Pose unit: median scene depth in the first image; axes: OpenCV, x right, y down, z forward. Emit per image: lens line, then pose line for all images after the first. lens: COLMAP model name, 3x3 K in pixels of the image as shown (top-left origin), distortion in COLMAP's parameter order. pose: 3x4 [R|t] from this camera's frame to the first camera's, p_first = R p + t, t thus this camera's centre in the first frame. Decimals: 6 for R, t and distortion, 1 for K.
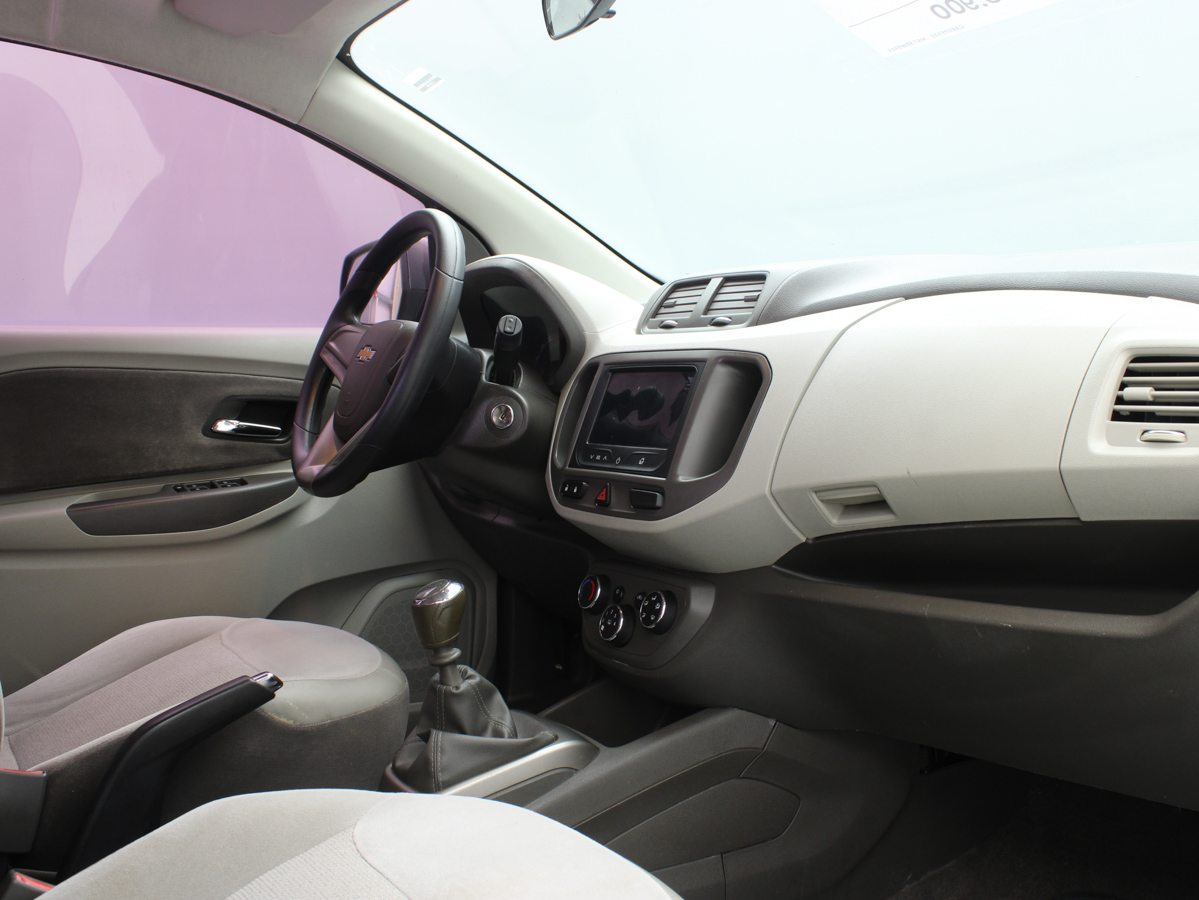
lens RADIAL K [[1226.3, 0, 599.5], [0, 1226.3, 450.0], [0, 0, 1]] dist [-0.159730, 0.200009]
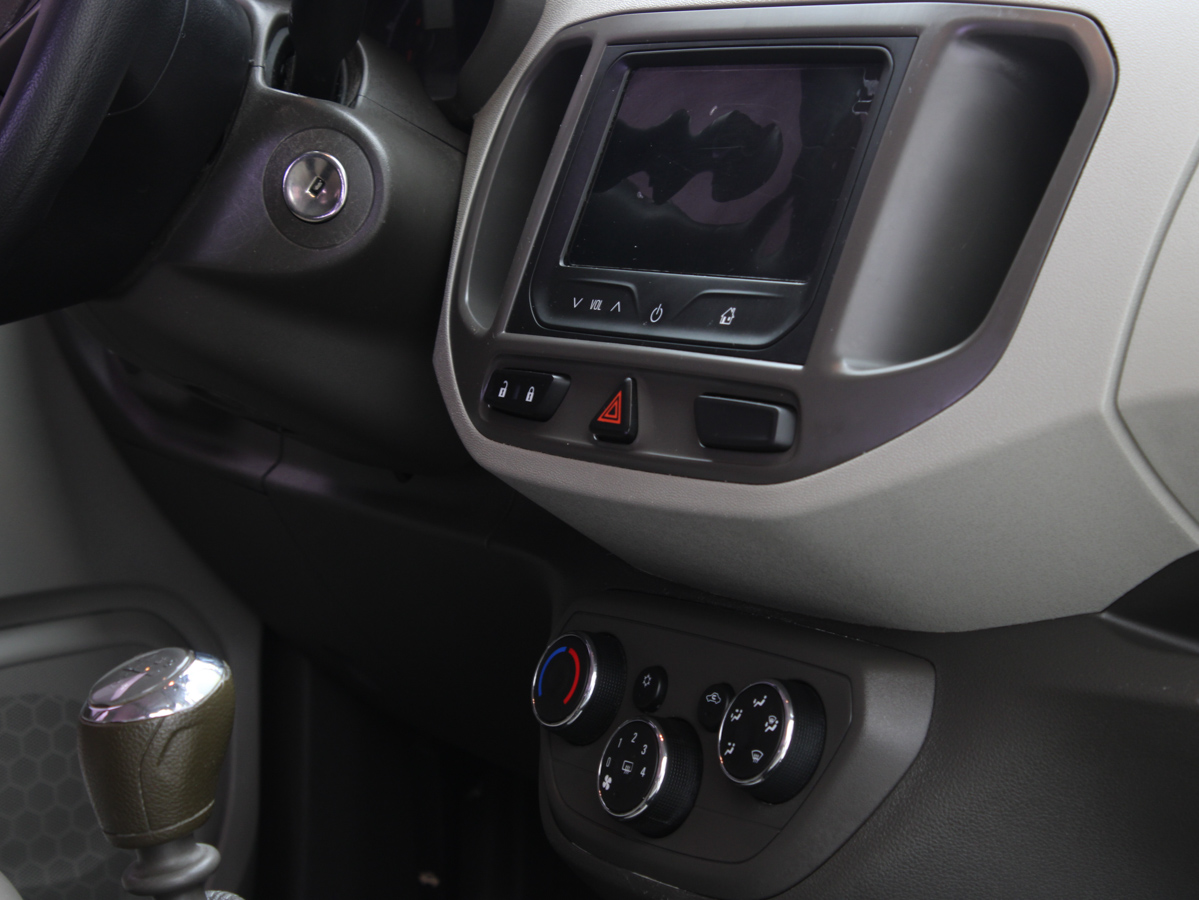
lens RADIAL K [[3197.8, 0, 599.5], [0, 3197.8, 450.0], [0, 0, 1]] dist [0.076816, 0.005758]
pose [[0.998811, 0.007409, 0.048180, -0.043237], [-0.009817, 0.998704, 0.049937, 0.001728], [-0.047747, -0.050351, 0.997590, 0.069226]]
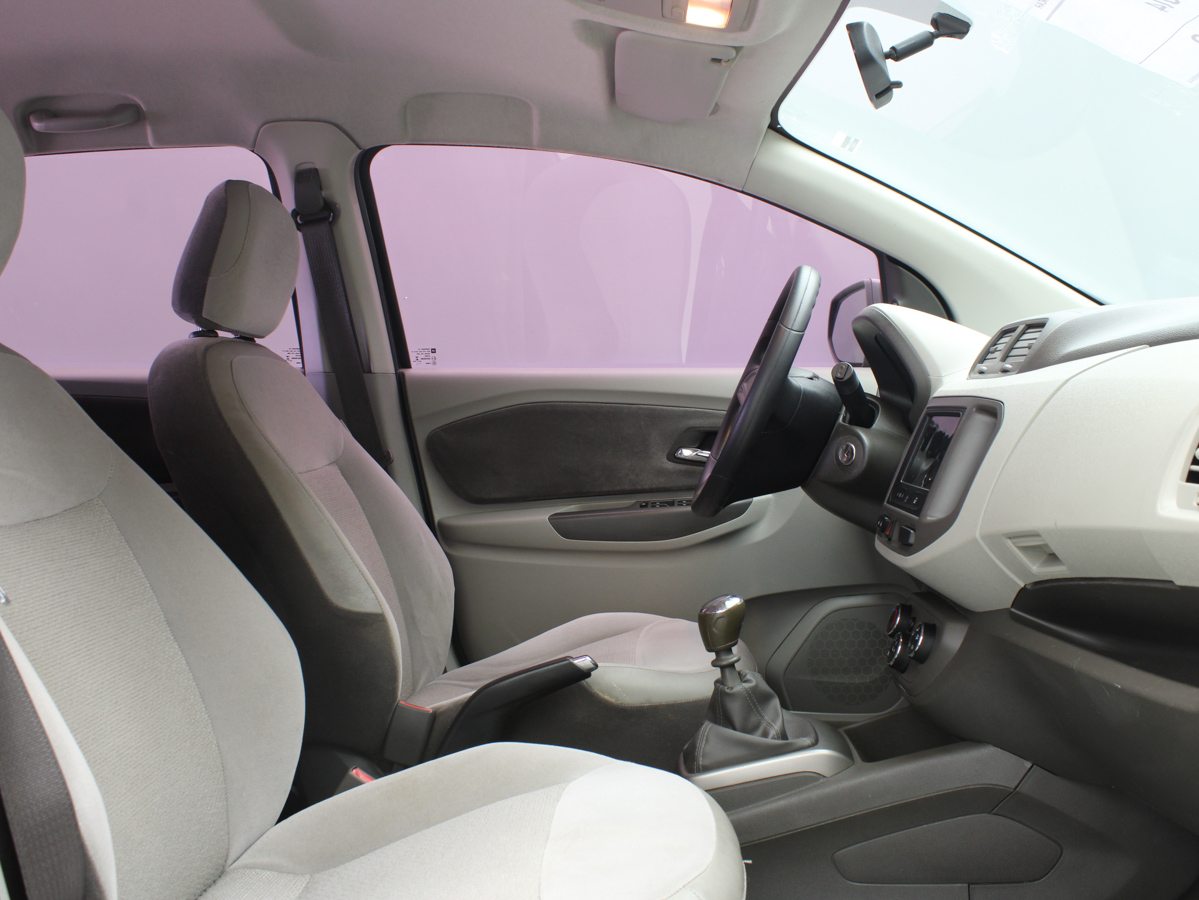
lens RADIAL K [[1226.3, 0, 599.5], [0, 1226.3, 450.0], [0, 0, 1]] dist [-0.159730, 0.200009]
pose [[0.830124, 0.027527, -0.556898, 0.362205], [-0.036842, 0.999306, -0.005523, -0.017377], [0.556360, 0.025102, 0.830562, -0.031693]]
